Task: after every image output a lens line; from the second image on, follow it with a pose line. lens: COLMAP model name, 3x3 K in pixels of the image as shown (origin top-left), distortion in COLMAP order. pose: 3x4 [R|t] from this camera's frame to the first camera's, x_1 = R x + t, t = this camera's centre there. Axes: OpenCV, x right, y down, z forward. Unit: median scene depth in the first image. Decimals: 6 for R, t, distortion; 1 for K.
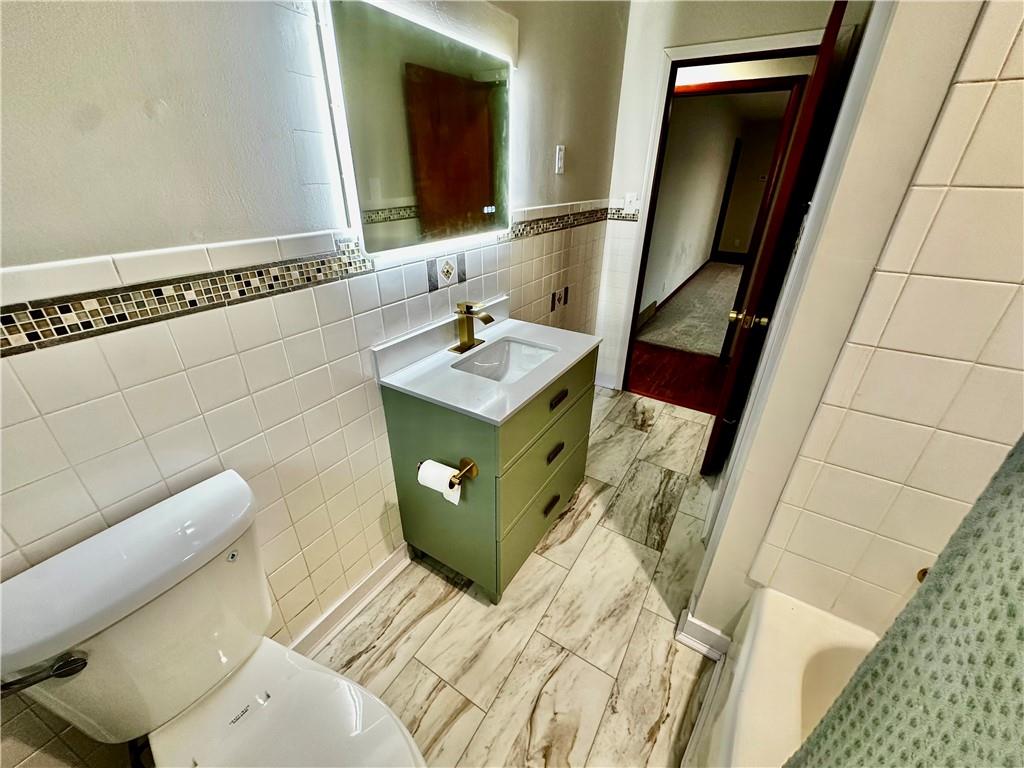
lens RADIAL K [[409.2, 0, 511.1], [0, 409.2, 383.9], [0, 0, 1]] dist [-0.002114, 0.000238]
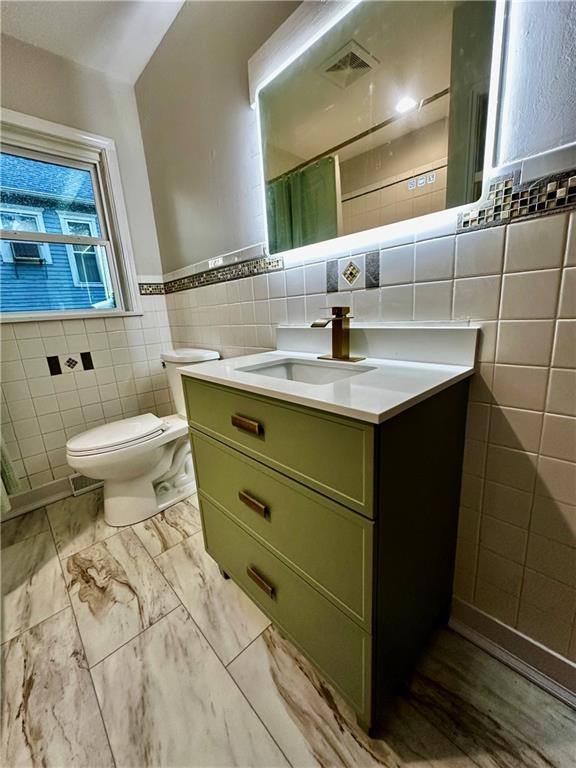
lens RADIAL K [[306.9, 0, 287.8], [0, 306.9, 383.2], [0, 0, 1]] dist [-0.002114, 0.000238]
pose [[-0.256804, 0.227411, -0.939327, 0.612696], [-0.388212, 0.865793, 0.315742, -0.235934], [0.885067, 0.445742, -0.134056, 1.131834]]
